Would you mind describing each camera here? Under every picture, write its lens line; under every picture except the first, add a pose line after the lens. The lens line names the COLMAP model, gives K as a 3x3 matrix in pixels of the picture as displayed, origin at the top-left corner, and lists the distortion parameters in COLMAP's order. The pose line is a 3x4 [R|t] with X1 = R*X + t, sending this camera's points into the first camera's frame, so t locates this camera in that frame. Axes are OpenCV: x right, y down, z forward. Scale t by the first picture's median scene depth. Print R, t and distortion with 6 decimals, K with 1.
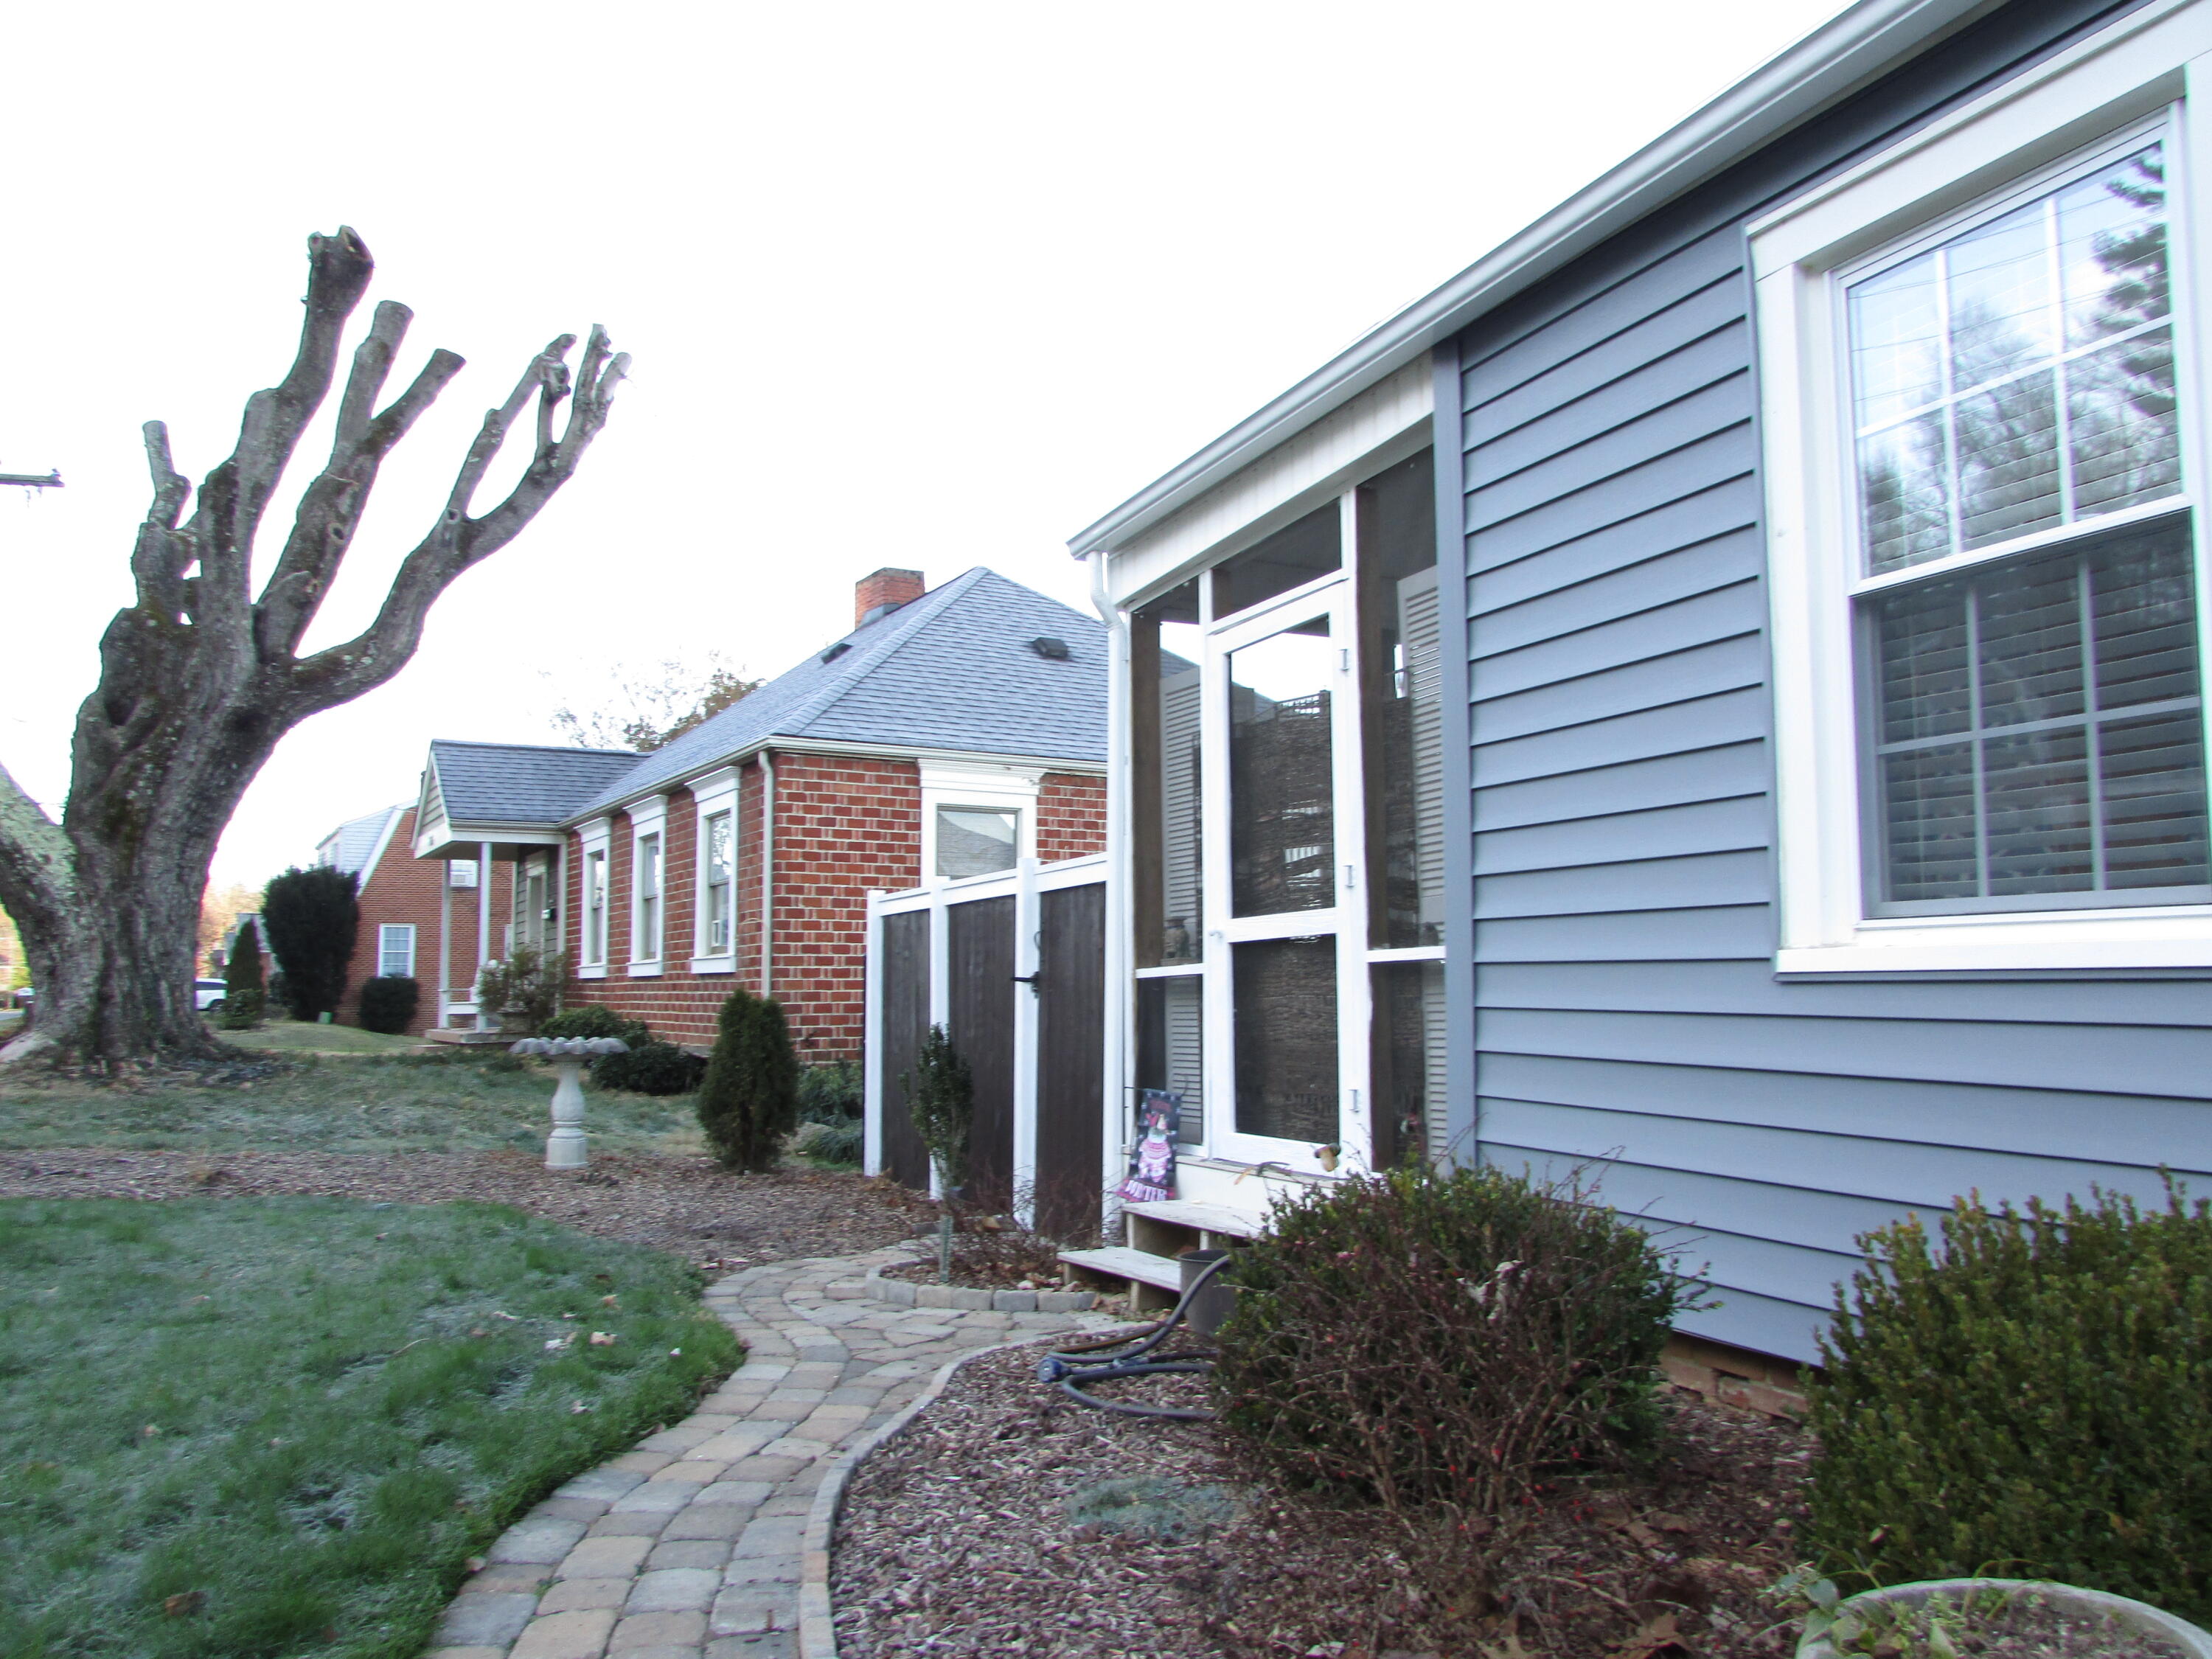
lens RADIAL K [[1592.8, 0, 1110.4], [0, 1592.8, 836.2], [0, 0, 1]] dist [-0.019281, -0.002242]
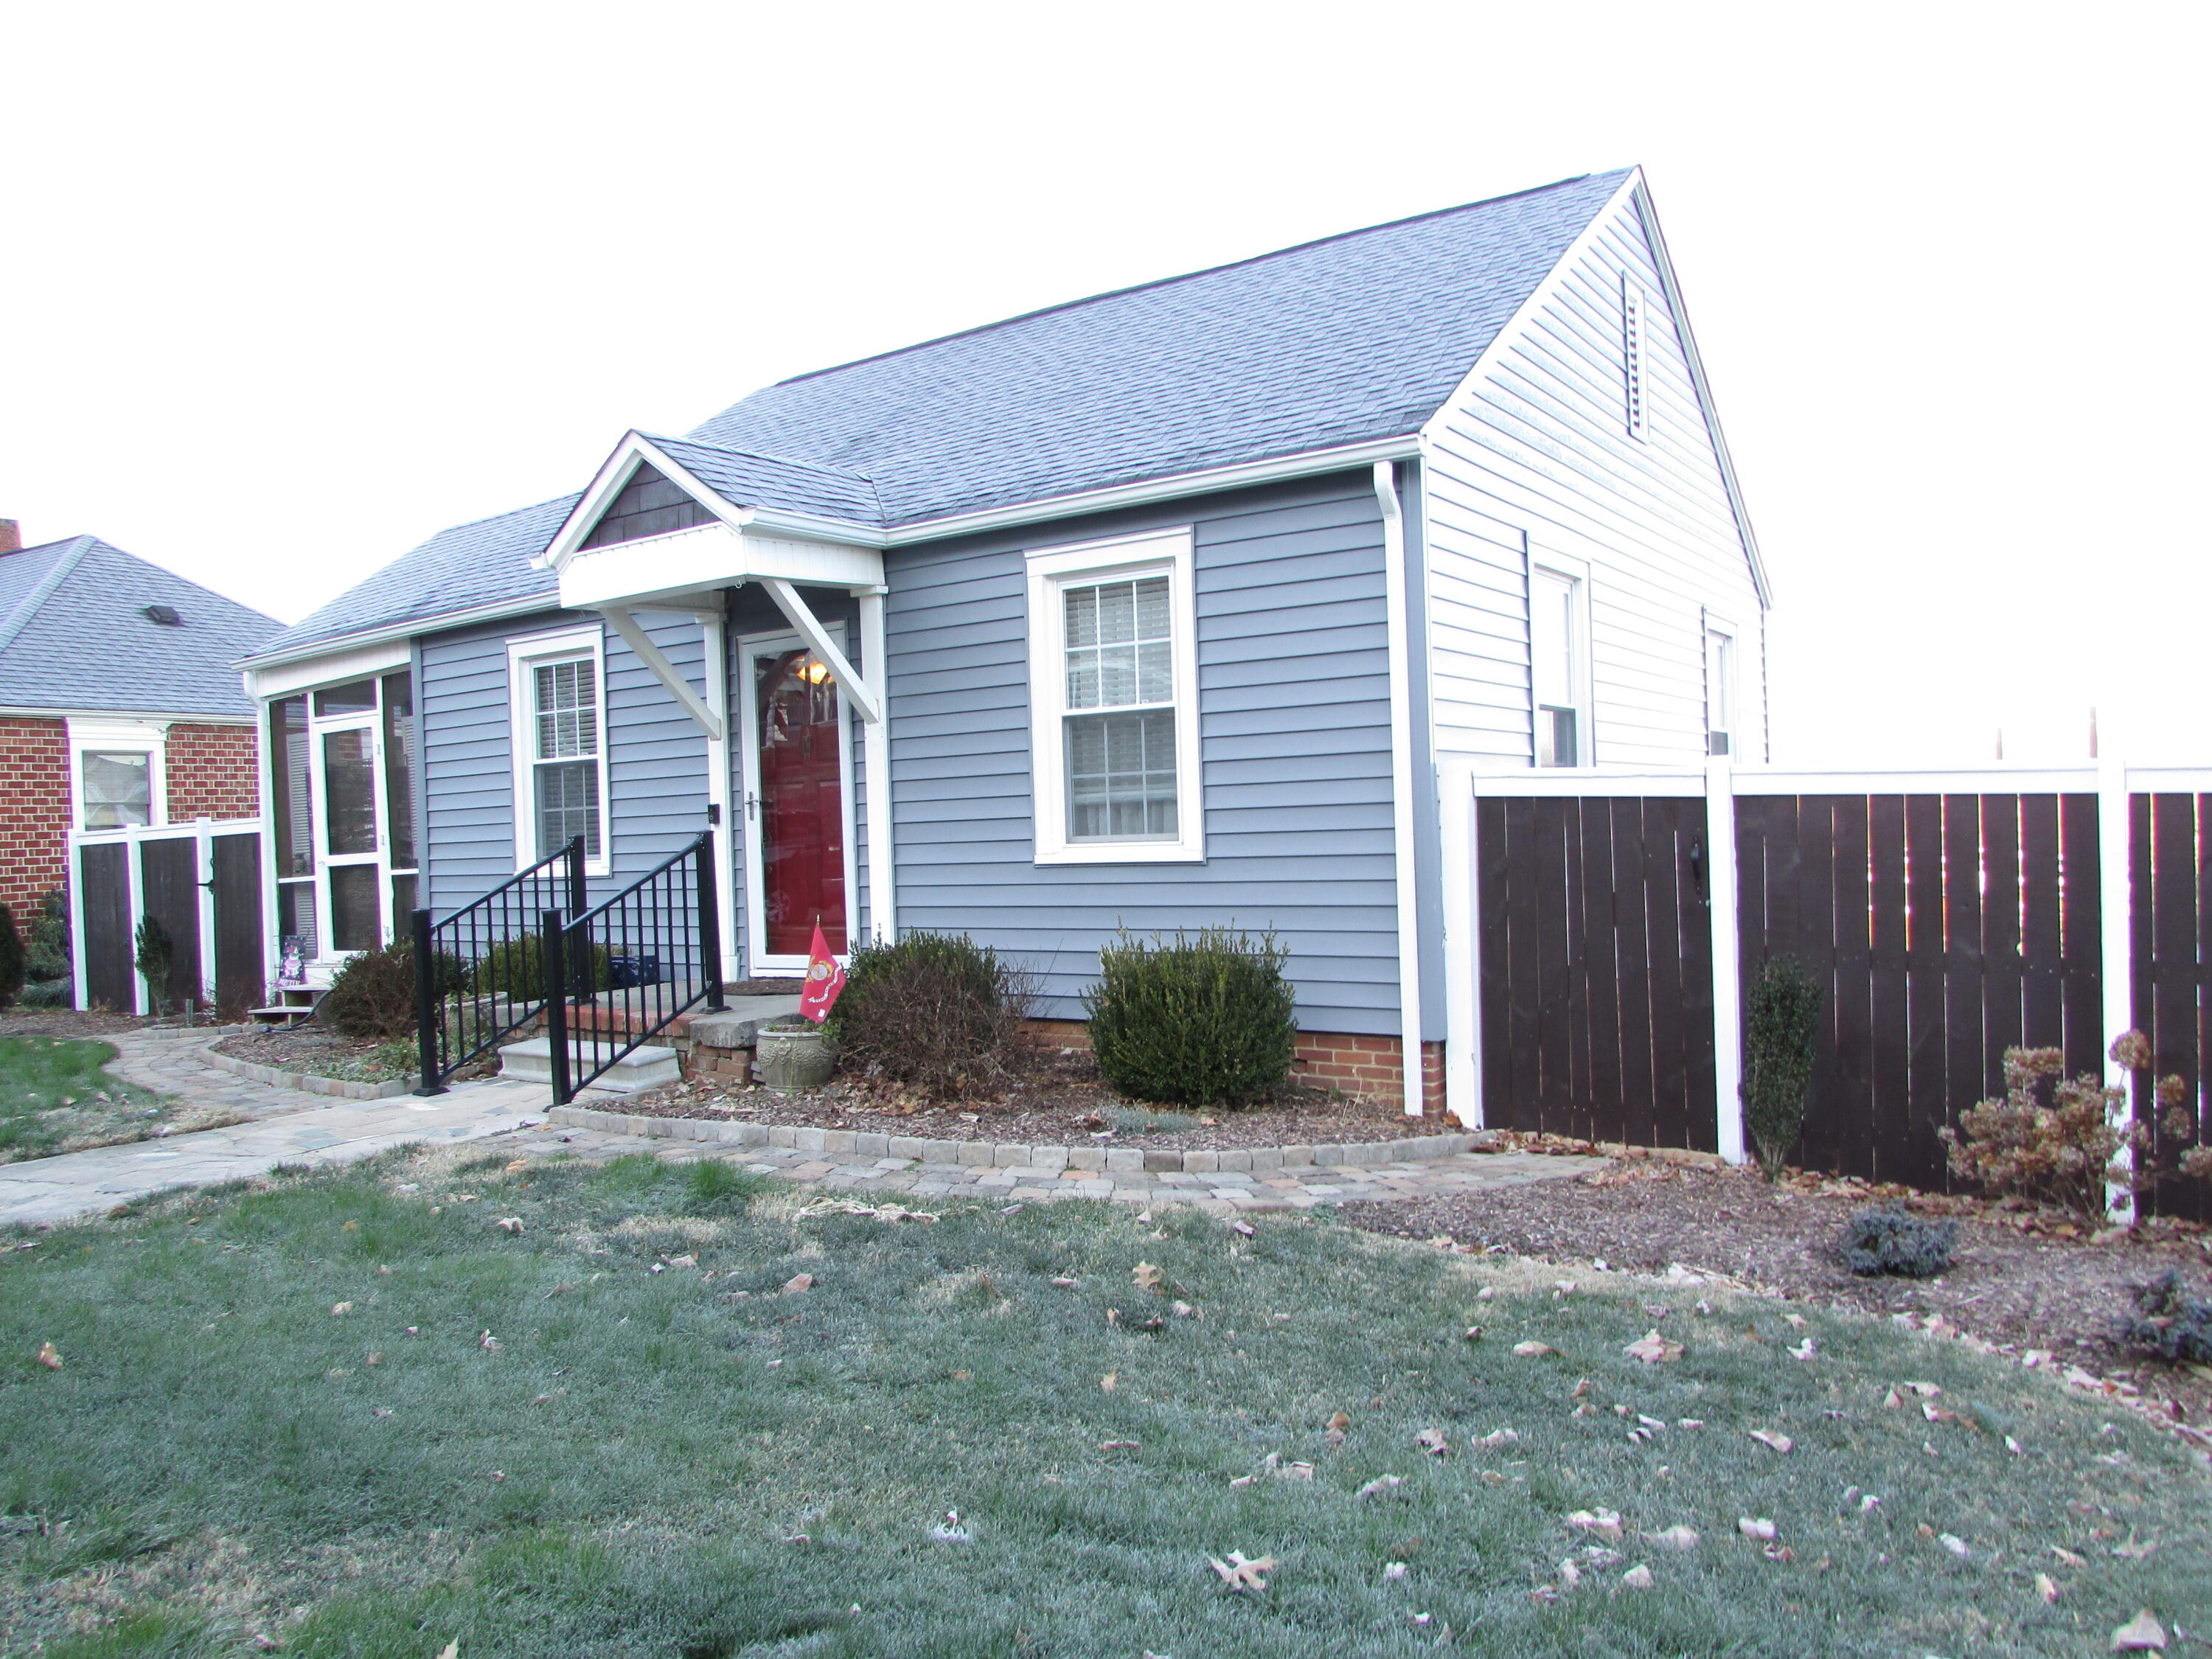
lens RADIAL K [[1592.8, 0, 1071.2], [0, 1592.8, 794.6], [0, 0, 1]] dist [-0.019281, -0.002242]
pose [[0.867874, -0.030704, 0.495835, -0.118197], [-0.001911, 0.997874, 0.065137, -0.178069], [-0.496781, -0.057478, 0.865970, -1.413251]]
